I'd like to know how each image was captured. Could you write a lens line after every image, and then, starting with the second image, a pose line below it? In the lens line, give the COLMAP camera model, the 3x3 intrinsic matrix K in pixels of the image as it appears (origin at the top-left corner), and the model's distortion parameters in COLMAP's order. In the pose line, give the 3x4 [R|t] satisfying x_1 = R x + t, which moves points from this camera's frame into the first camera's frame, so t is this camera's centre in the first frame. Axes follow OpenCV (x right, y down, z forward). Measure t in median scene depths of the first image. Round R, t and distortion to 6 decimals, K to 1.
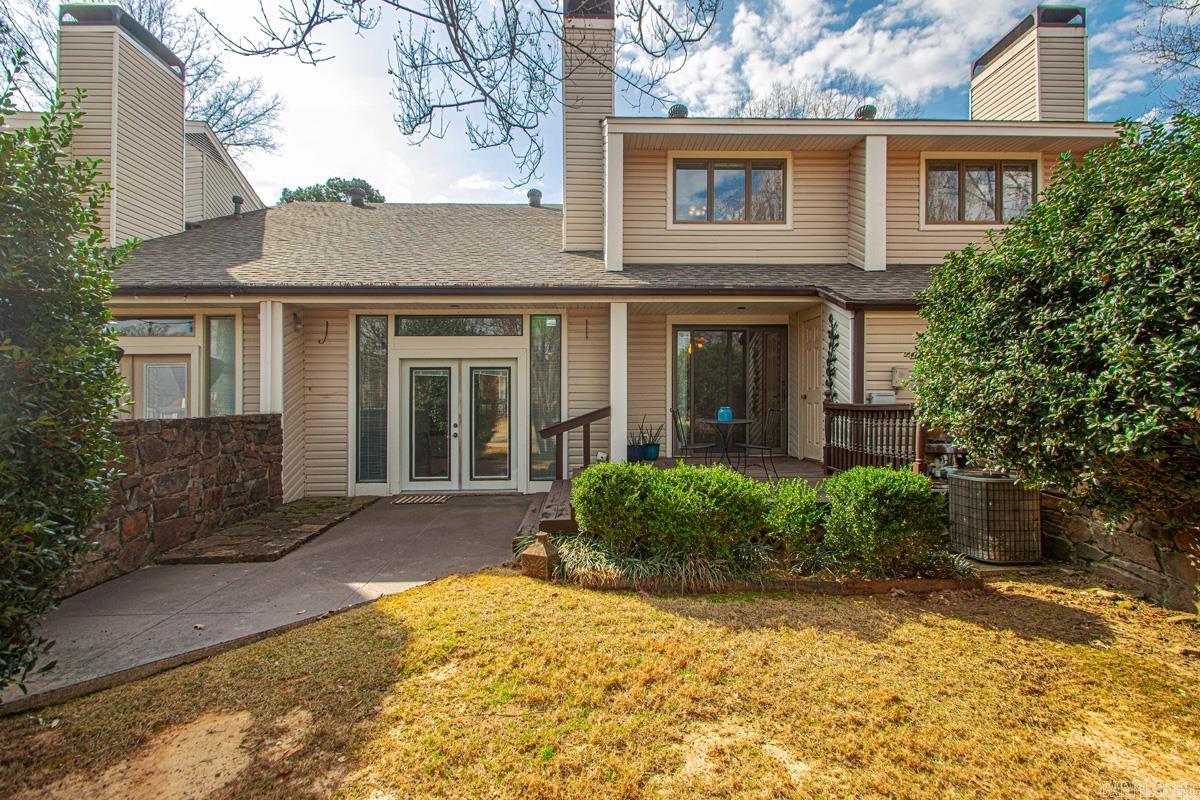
lens RADIAL K [[576.7, 0, 600.0], [0, 576.7, 400.0], [0, 0, 1]] dist [0.086827, 0.000034]
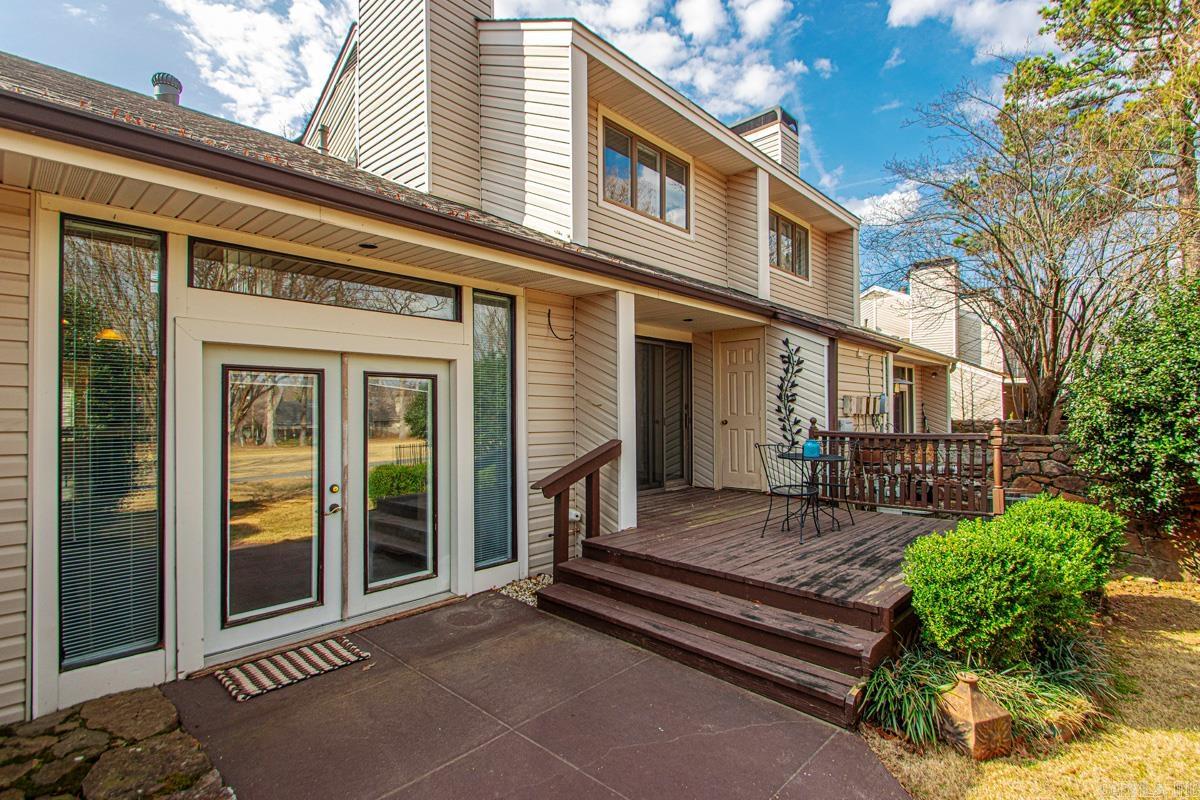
lens RADIAL K [[577.3, 0, 611.6], [0, 577.3, 399.0], [0, 0, 1]] dist [0.031216, -0.019814]
pose [[0.700260, 0.018934, 0.713636, -0.441134], [0.003764, 0.999536, -0.030212, -0.016949], [-0.713878, 0.023842, 0.699865, 0.490840]]
